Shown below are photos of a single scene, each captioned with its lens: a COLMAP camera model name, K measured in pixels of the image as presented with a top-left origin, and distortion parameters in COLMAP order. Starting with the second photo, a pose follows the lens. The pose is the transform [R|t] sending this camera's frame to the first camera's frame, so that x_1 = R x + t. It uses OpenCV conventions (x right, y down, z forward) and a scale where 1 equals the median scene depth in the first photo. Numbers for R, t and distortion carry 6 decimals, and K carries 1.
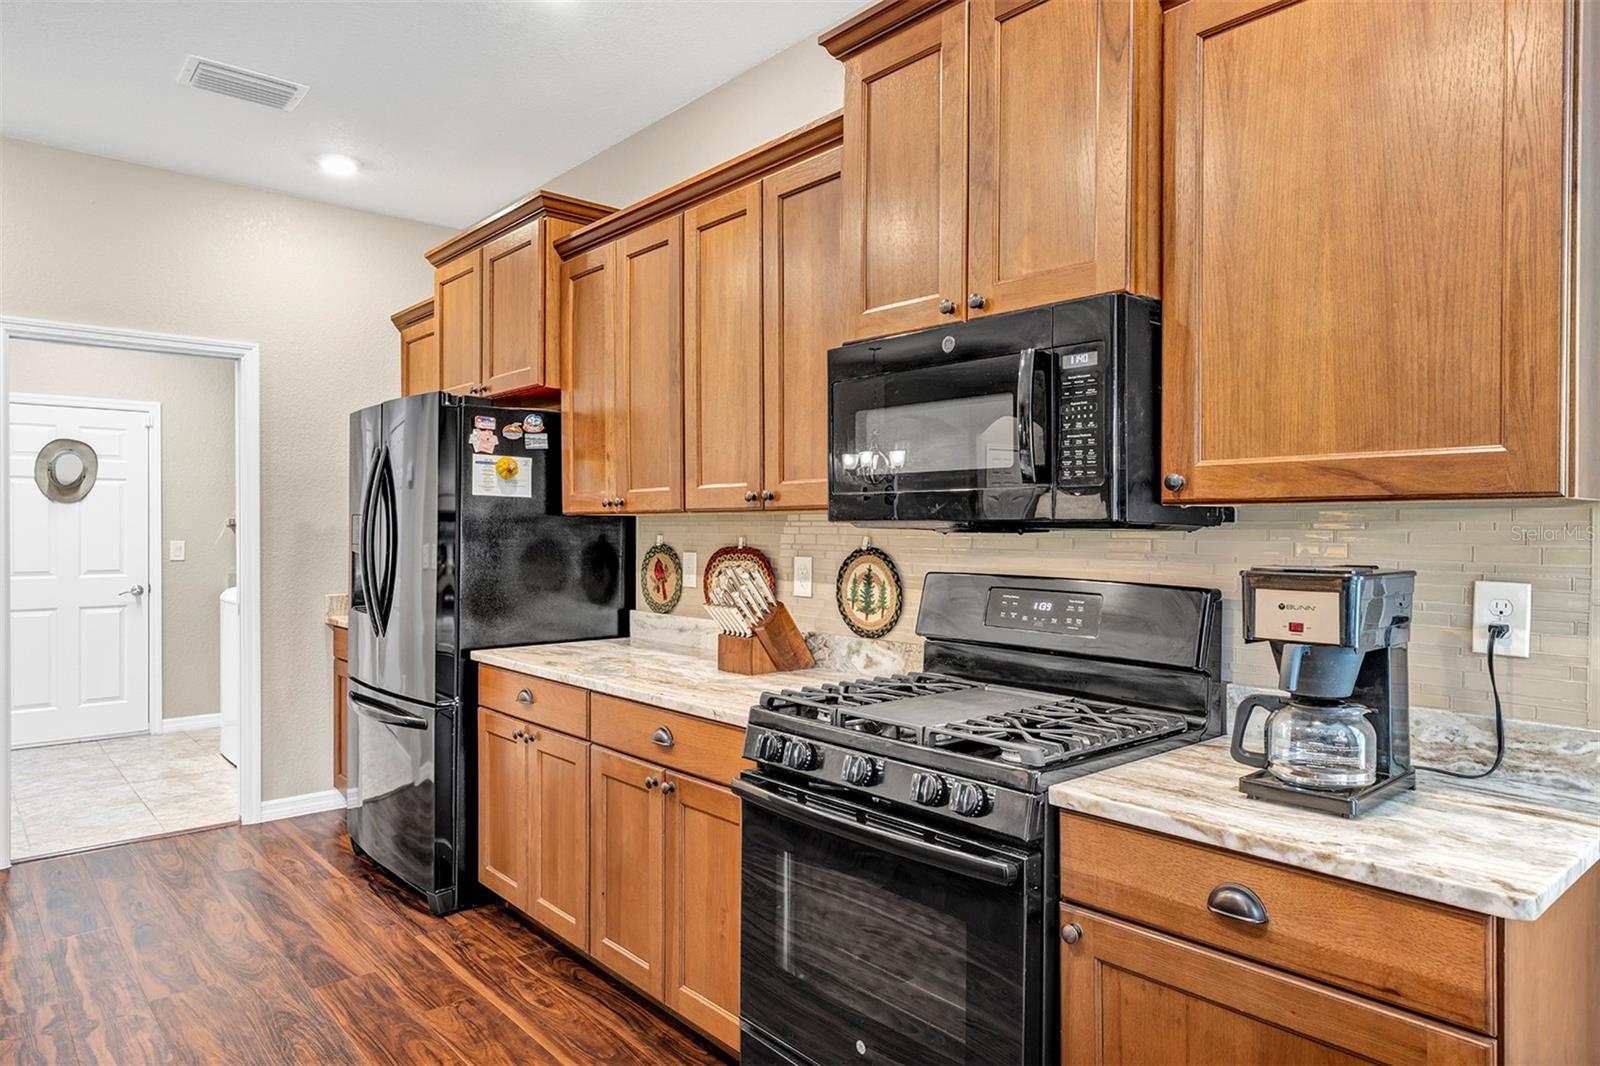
lens RADIAL K [[982.2, 0, 794.8], [0, 982.2, 535.4], [0, 0, 1]] dist [0.006101, -0.003616]
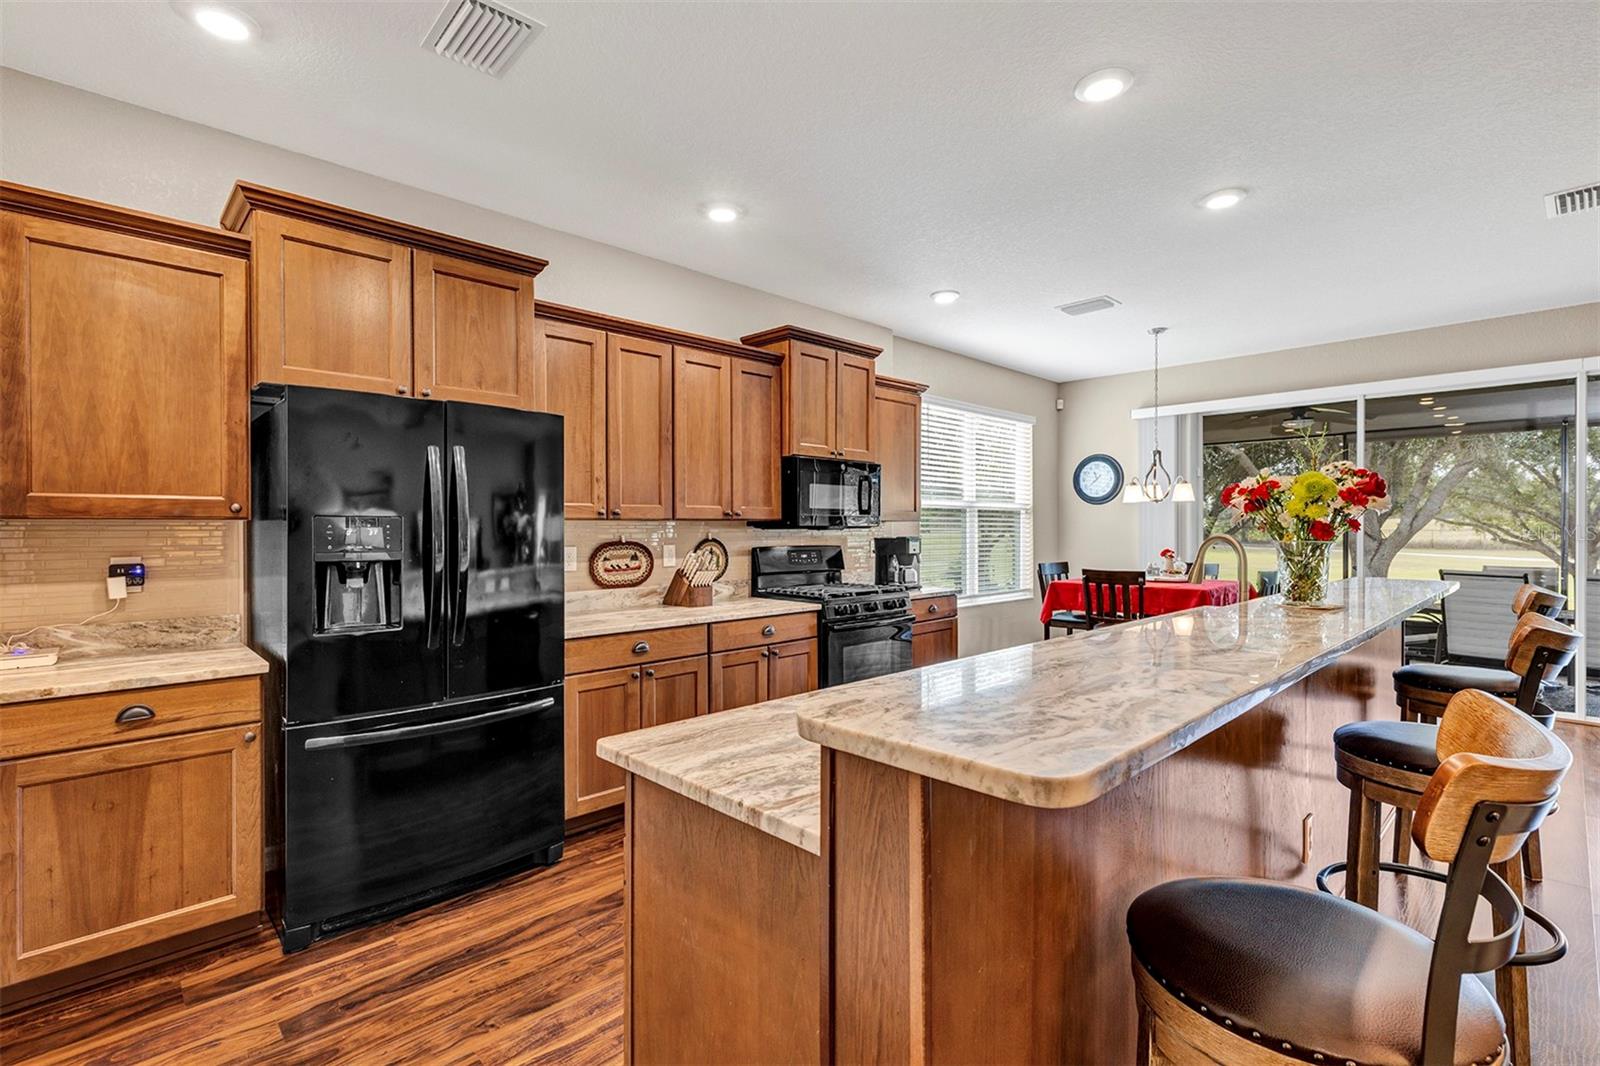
lens RADIAL K [[728.9, 0, 796.5], [0, 728.9, 531.6], [0, 0, 1]] dist [0.007158, -0.000272]
pose [[-0.045212, -0.007361, 0.998950, -1.398129], [0.010822, 0.999911, 0.007858, -0.011461], [-0.998919, 0.011166, -0.045128, 0.845915]]
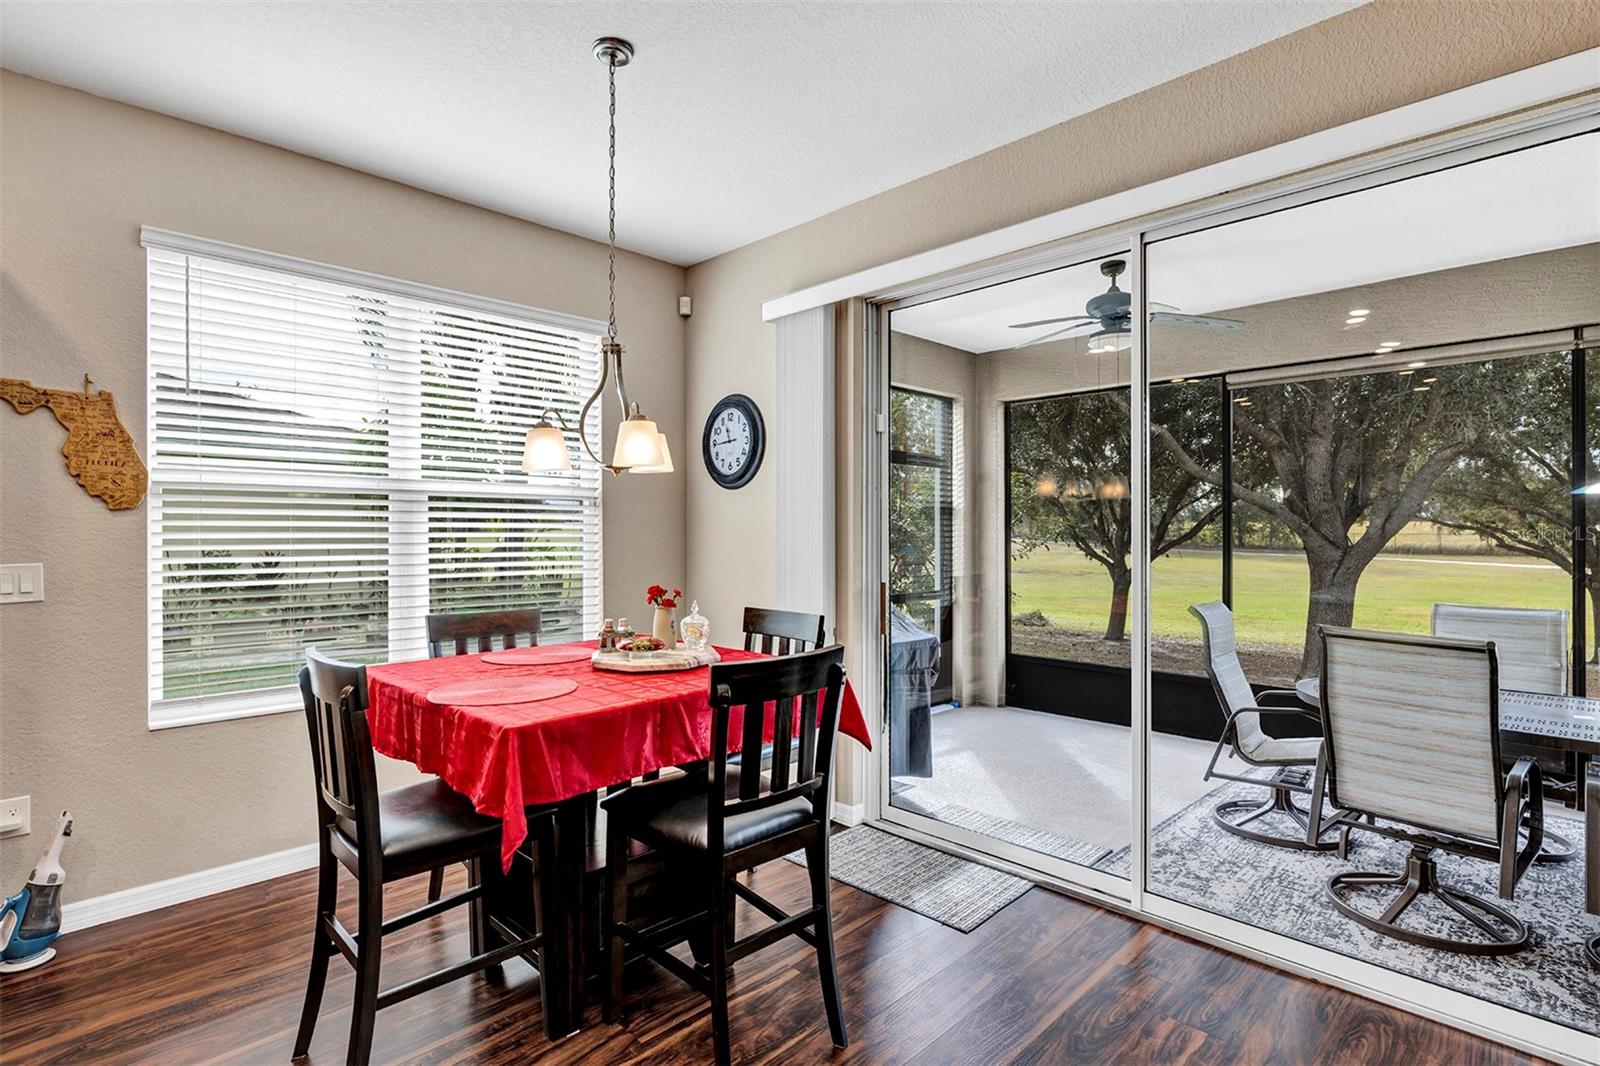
lens RADIAL K [[787.5, 0, 803.1], [0, 787.5, 530.6], [0, 0, 1]] dist [-0.004827, -0.001062]
pose [[-0.072241, -0.000675, 0.997387, -0.401469], [0.011425, 0.999934, 0.001505, 0.000573], [-0.997322, 0.011504, -0.072228, -0.299016]]
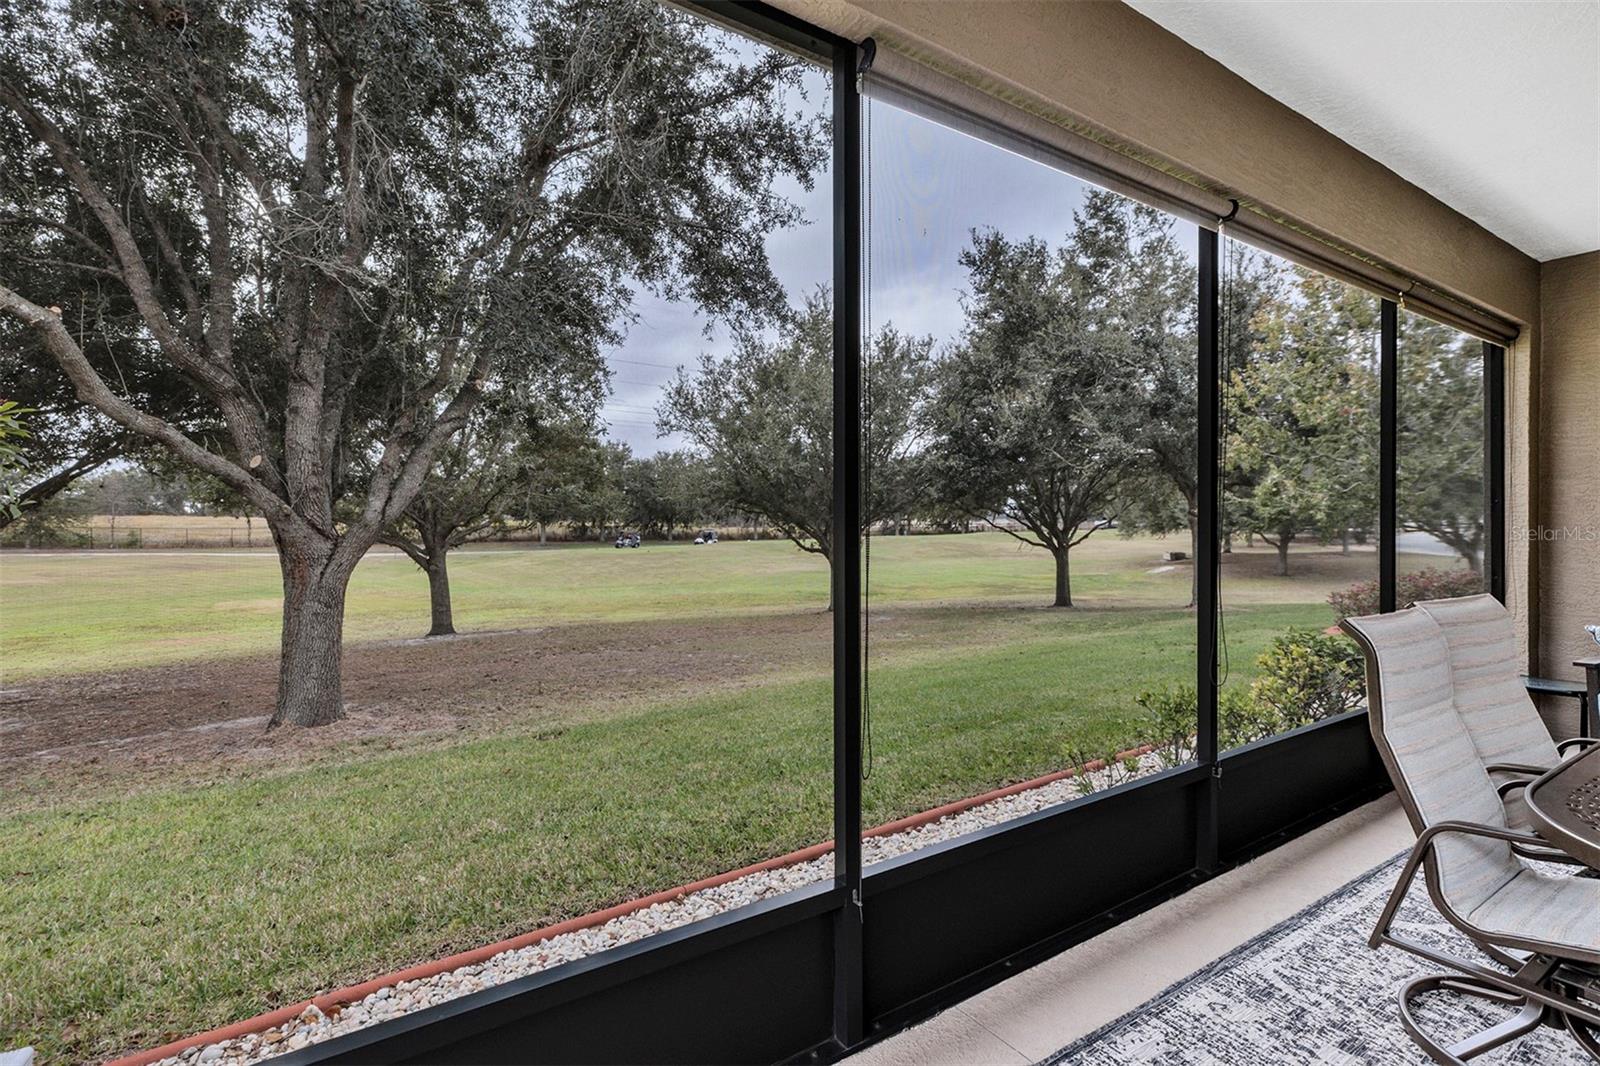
lens RADIAL K [[728.9, 0, 800.5], [0, 728.9, 525.6], [0, 0, 1]] dist [0.007158, -0.000272]
pose [[-0.991714, 0.002470, 0.128444, 1.235706], [0.004219, 0.999902, 0.013345, 0.046968], [-0.128399, 0.013777, -0.991627, -0.752106]]
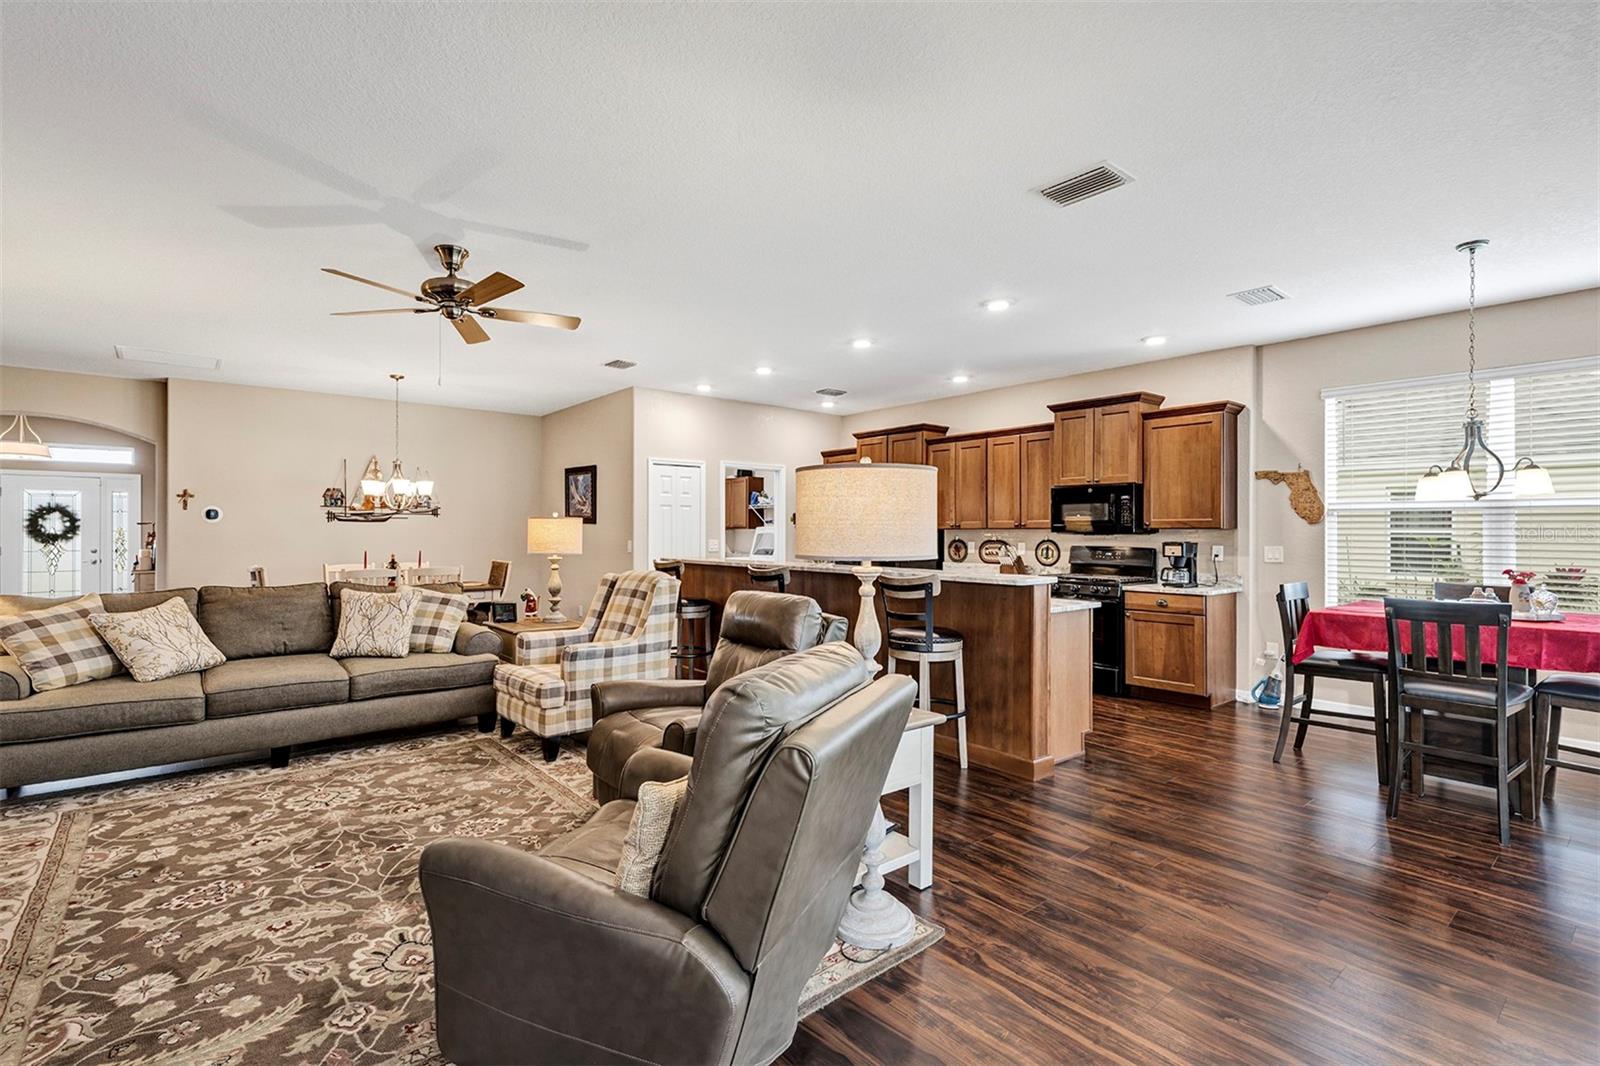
lens RADIAL K [[728.9, 0, 778.2], [0, 728.9, 532.1], [0, 0, 1]] dist [0.007158, -0.000272]
pose [[0.999186, 0.002196, -0.040271, -0.718311], [-0.002585, 0.999951, -0.009604, 0.012505], [0.040248, 0.009700, 0.999143, -1.487963]]
